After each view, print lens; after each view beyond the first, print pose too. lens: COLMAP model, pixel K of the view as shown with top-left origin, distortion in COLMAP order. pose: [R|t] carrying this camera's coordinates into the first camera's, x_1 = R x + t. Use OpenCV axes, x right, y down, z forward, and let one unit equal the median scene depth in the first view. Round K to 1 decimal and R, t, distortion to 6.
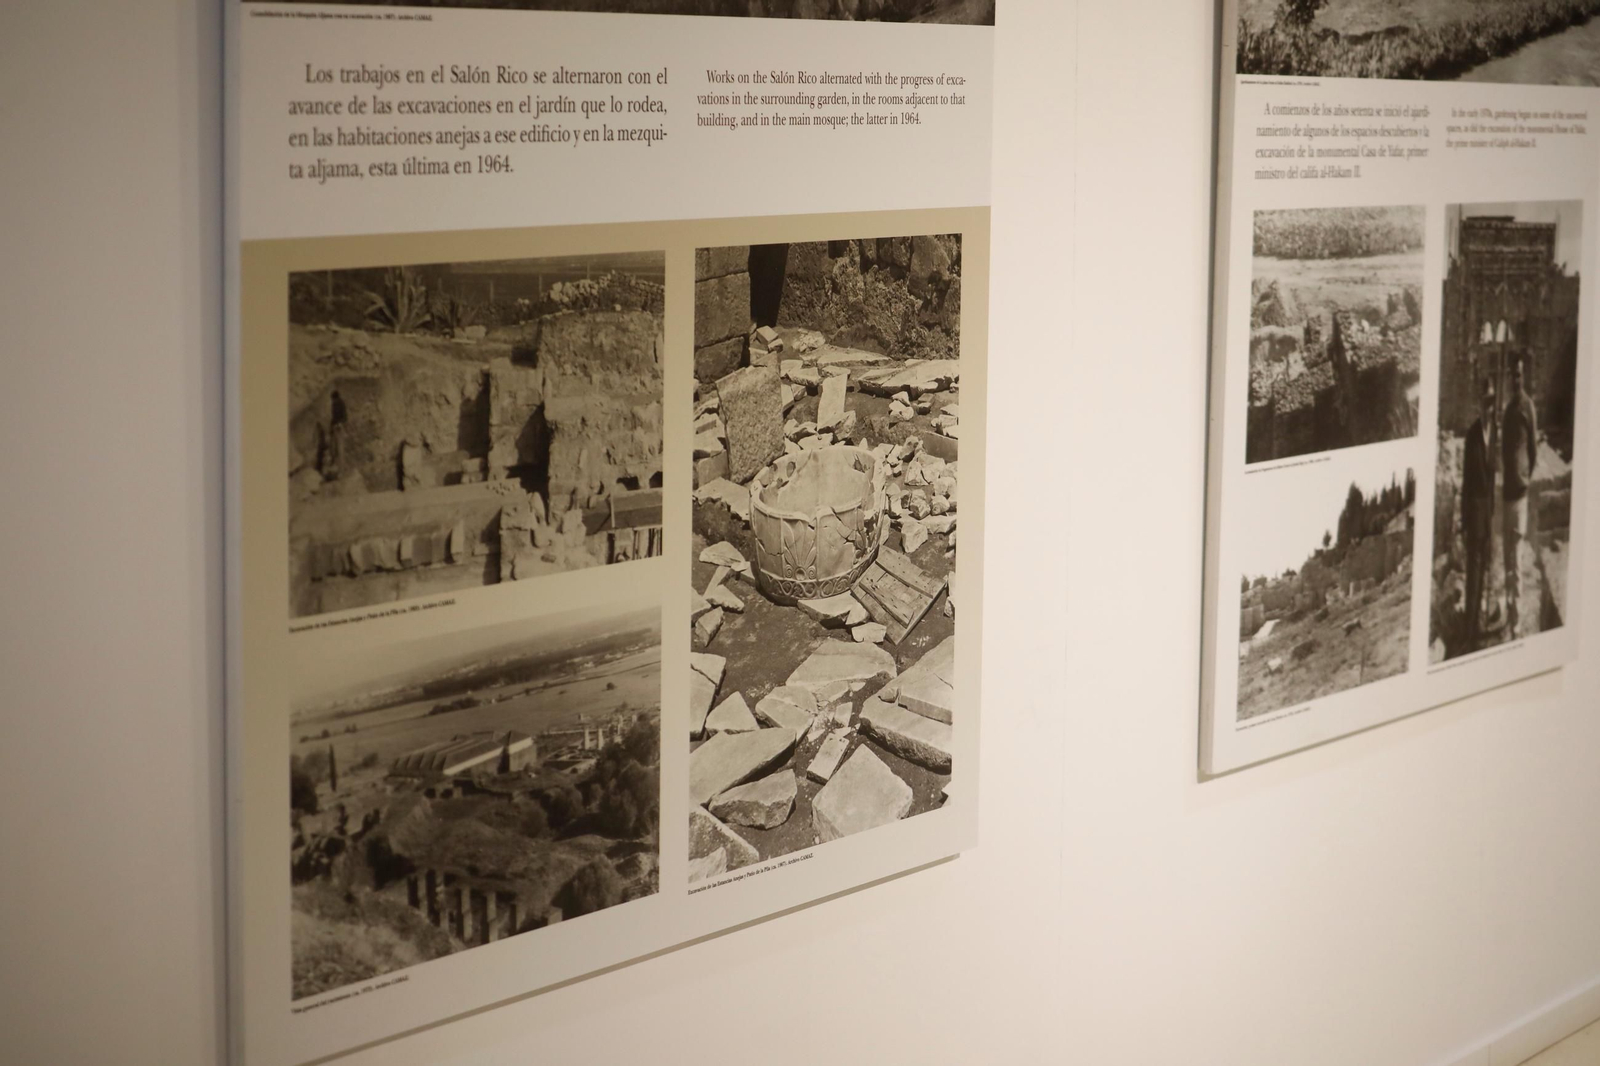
lens RADIAL K [[3546.9, 0, 798.6], [0, 3546.9, 496.9], [0, 0, 1]] dist [-0.123186, -0.476587]
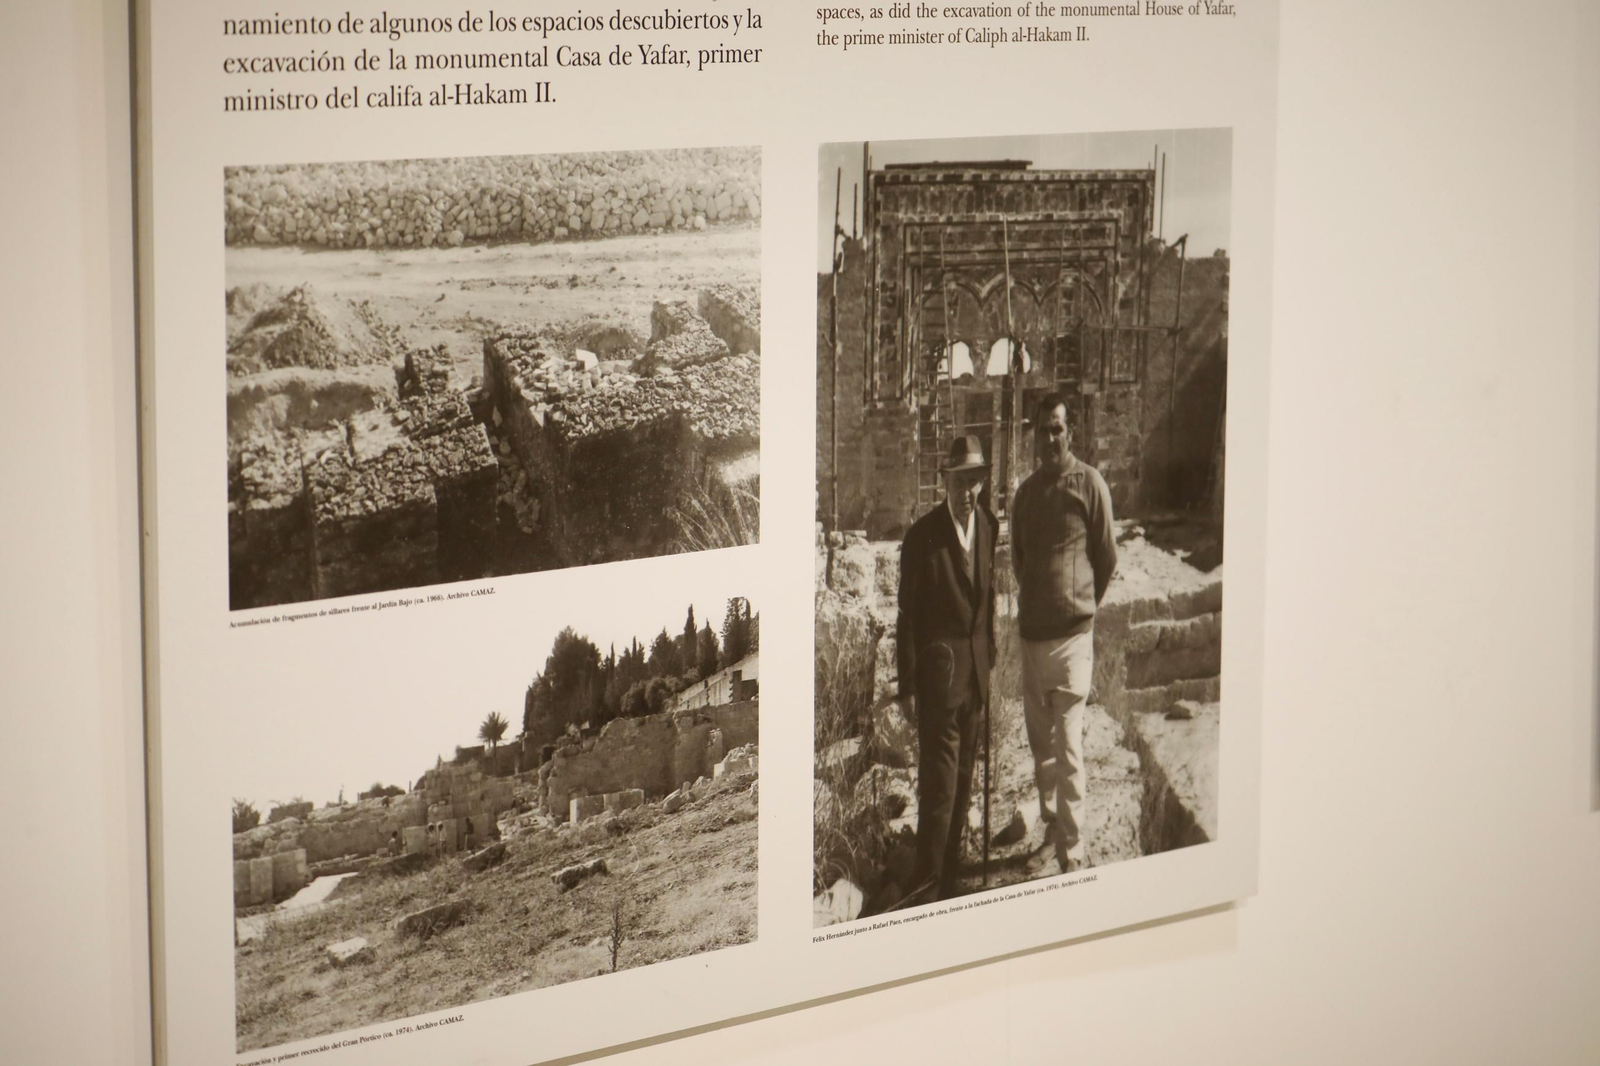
lens RADIAL K [[3941.3, 0, 800.0], [0, 3941.3, 534.3], [0, 0, 1]] dist [-0.045169, -0.000959]
pose [[0.974575, 0.019569, -0.223205, 0.352540], [-0.012919, 0.999429, 0.031215, -0.042035], [0.223689, -0.027538, 0.974272, 0.394527]]
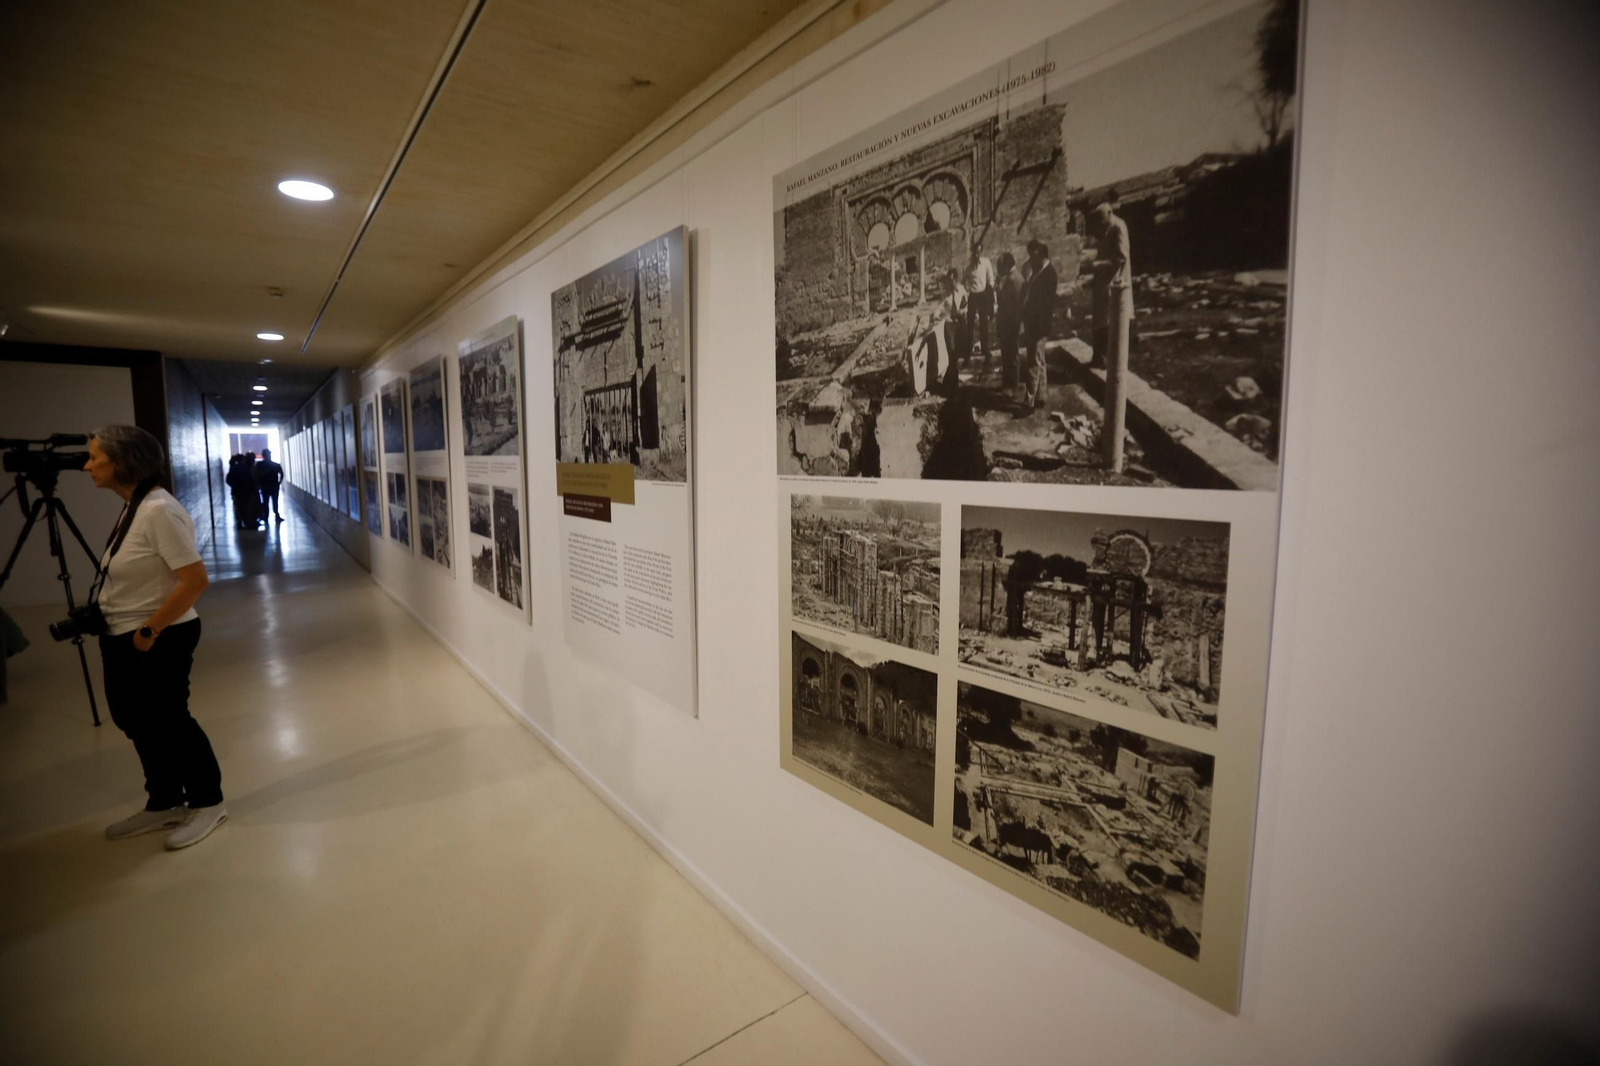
lens RADIAL K [[729.6, 0, 795.5], [0, 729.6, 533.2], [0, 0, 1]] dist [-0.069186, 0.027924]
pose [[-0.304761, 0.089243, -0.948238, 0.955728], [-0.109628, 0.985696, 0.128003, -0.189427], [0.946098, 0.142964, -0.290619, 1.720656]]
